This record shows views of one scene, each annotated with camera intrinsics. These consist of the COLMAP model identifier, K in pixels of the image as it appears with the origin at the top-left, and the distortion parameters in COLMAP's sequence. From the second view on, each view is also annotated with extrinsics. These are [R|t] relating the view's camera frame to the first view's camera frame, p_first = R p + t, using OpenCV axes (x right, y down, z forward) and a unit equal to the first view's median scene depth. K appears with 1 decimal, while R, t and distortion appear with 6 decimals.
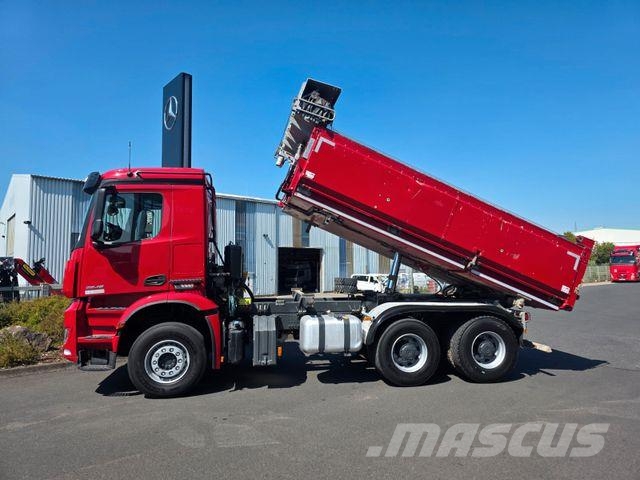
lens RADIAL K [[442.3, 0, 322.9], [0, 442.3, 235.0], [0, 0, 1]] dist [0.032907, -0.008300]
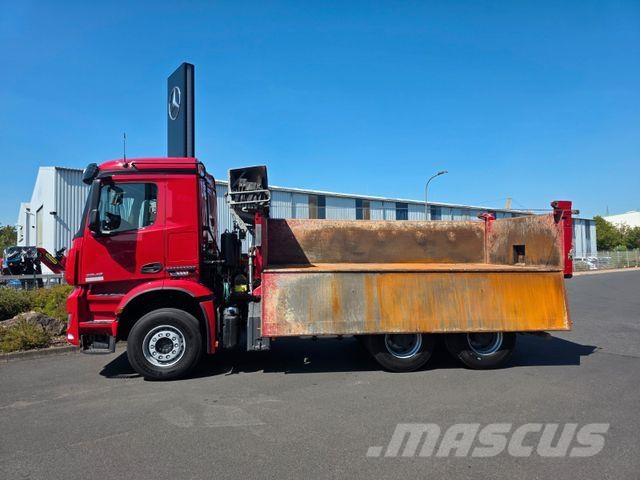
lens RADIAL K [[442.9, 0, 318.7], [0, 442.9, 237.4], [0, 0, 1]] dist [0.028145, -0.000269]
pose [[0.998123, -0.009022, -0.060567, 0.067378], [0.011053, 0.999385, 0.033274, 0.001066], [0.060230, -0.033881, 0.997609, -0.003457]]
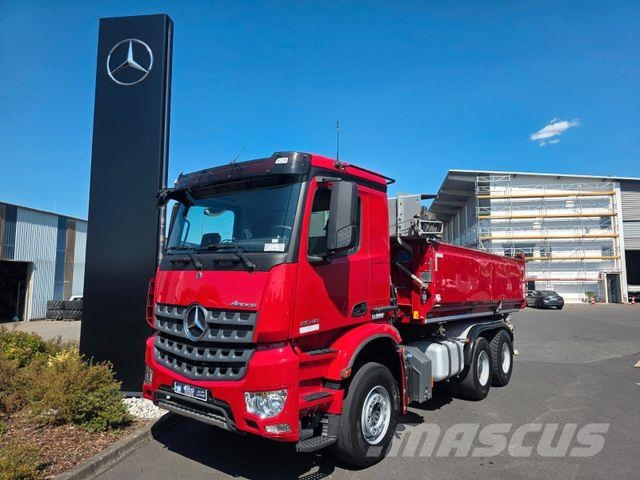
lens RADIAL K [[447.0, 0, 336.0], [0, 447.0, 239.1], [0, 0, 1]] dist [0.027299, -0.001405]
pose [[0.728319, 0.074671, 0.681158, -0.860687], [-0.053135, 0.997206, -0.052503, 0.022695], [-0.683175, 0.002045, 0.730252, 0.430832]]
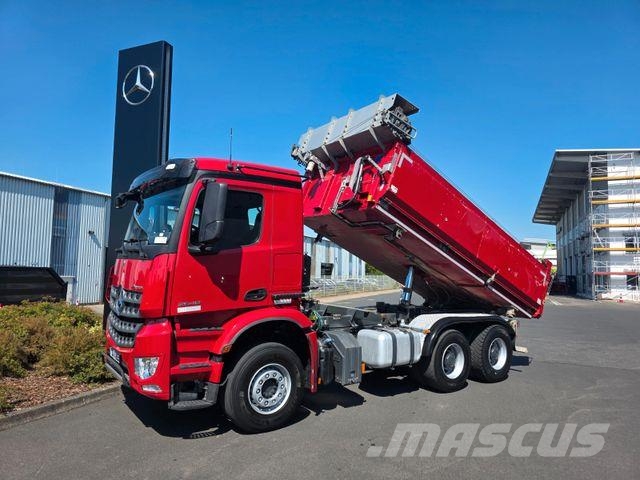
lens RADIAL K [[444.3, 0, 323.9], [0, 444.3, 240.1], [0, 0, 1]] dist [0.038717, -0.001899]
pose [[0.894398, 0.055650, 0.443797, -0.593346], [-0.056654, 0.998333, -0.011010, -0.000899], [-0.443670, -0.015295, 0.896060, 0.160787]]
